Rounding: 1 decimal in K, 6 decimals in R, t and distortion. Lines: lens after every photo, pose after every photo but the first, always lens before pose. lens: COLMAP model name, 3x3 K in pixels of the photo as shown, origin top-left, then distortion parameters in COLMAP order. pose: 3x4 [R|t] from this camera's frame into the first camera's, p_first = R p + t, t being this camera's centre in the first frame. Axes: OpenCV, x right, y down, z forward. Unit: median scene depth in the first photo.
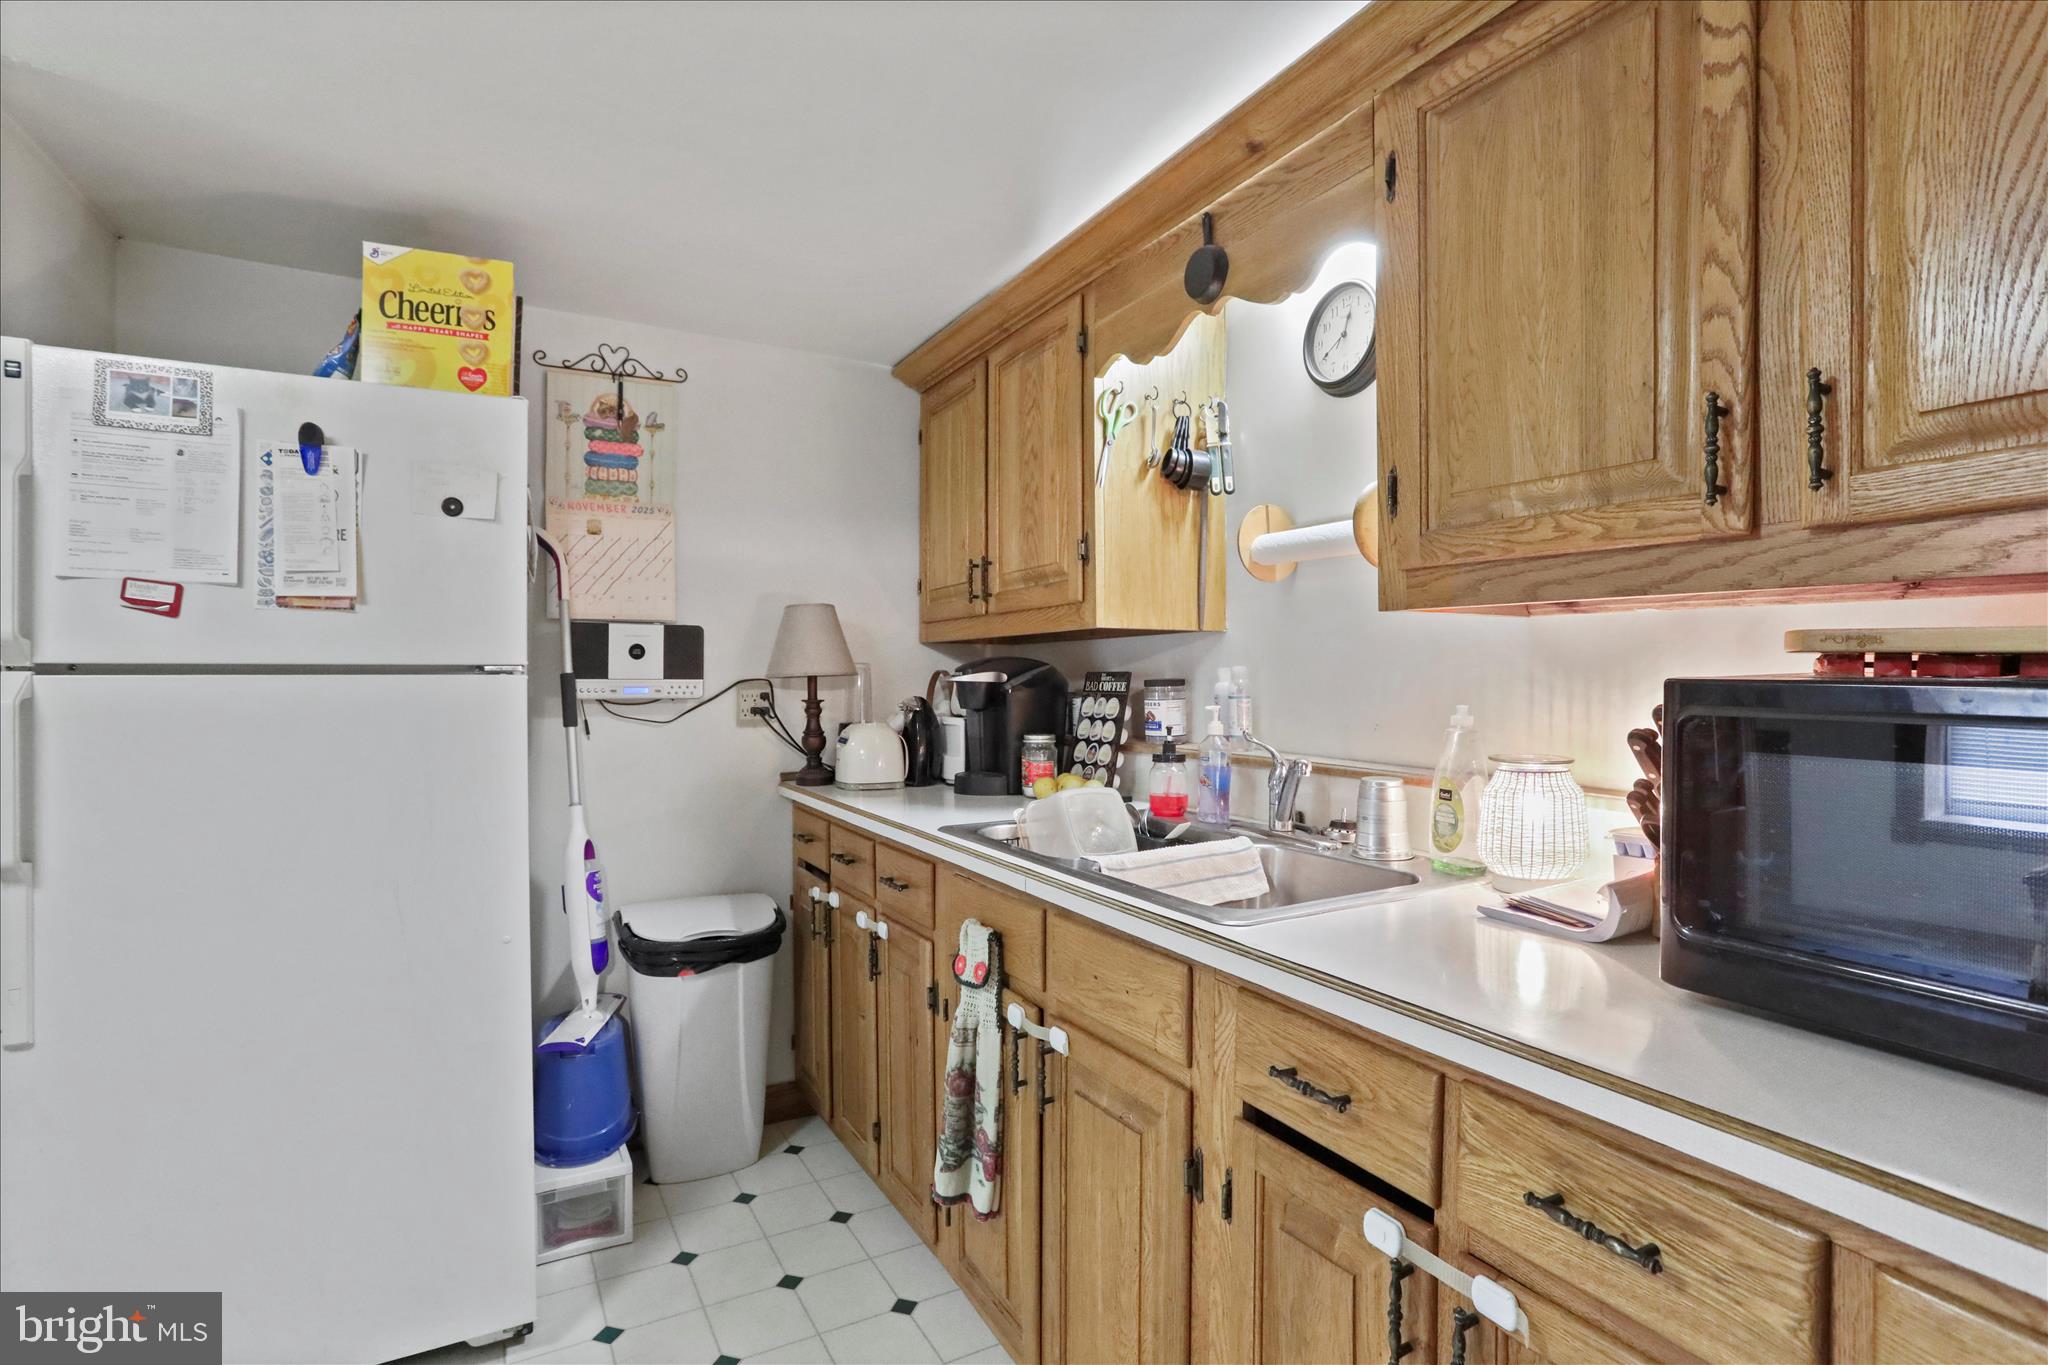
lens RADIAL K [[988.2, 0, 1043.8], [0, 988.2, 667.1], [0, 0, 1]] dist [-0.034383, 0.014014]
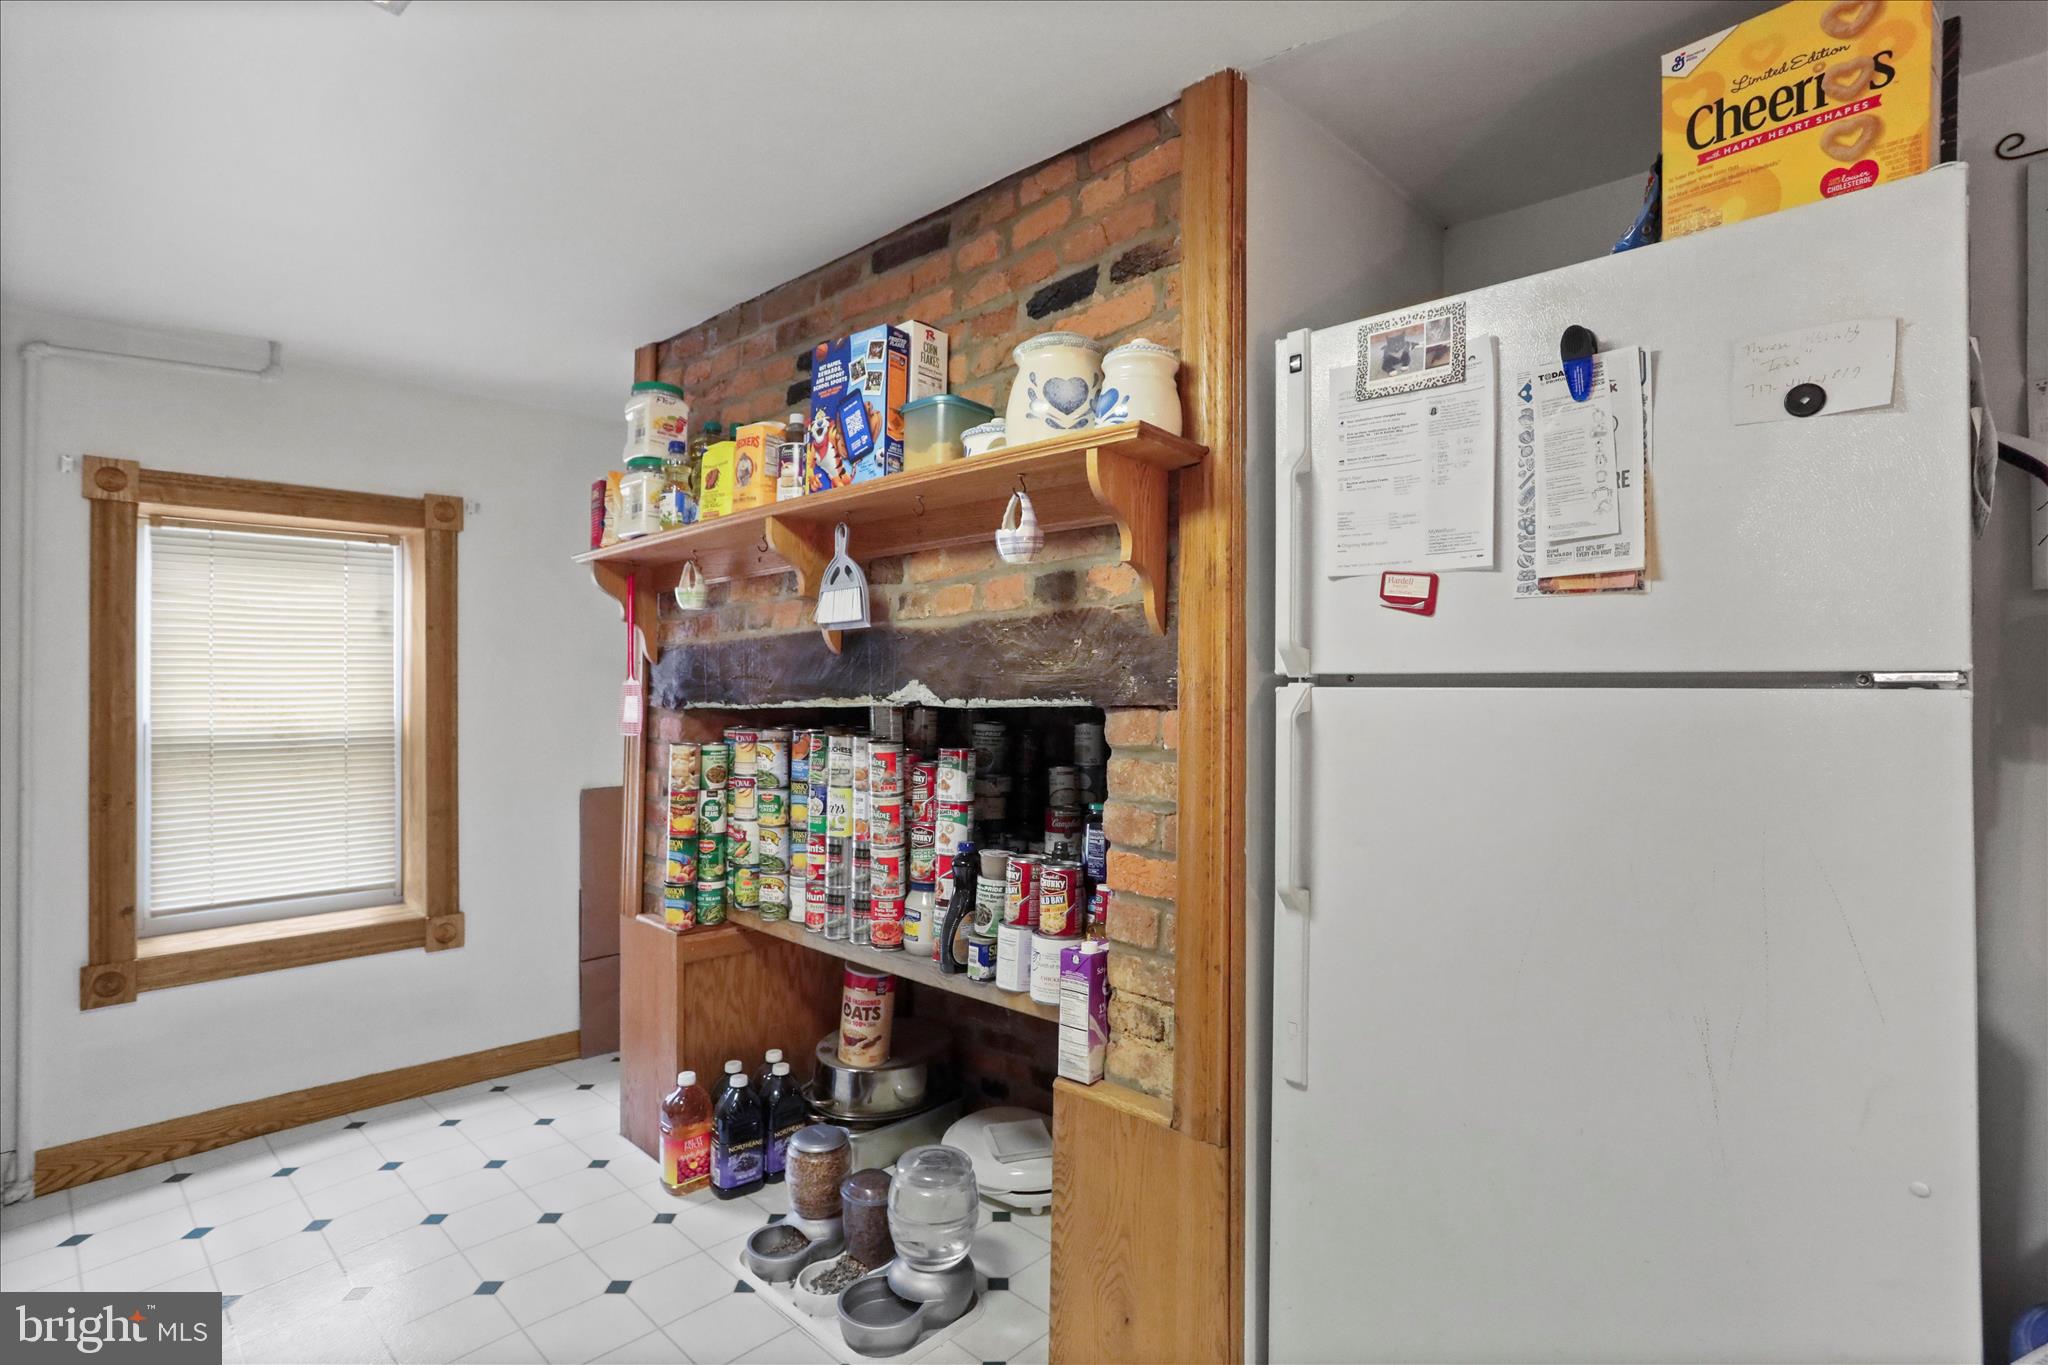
lens RADIAL K [[988.2, 0, 1007.7], [0, 988.2, 670.4], [0, 0, 1]] dist [-0.034383, 0.014014]
pose [[0.272593, -0.009772, -0.962080, -0.197110], [0.000798, 0.999950, -0.009931, 0.002102], [0.962129, 0.001940, 0.272588, 0.421083]]
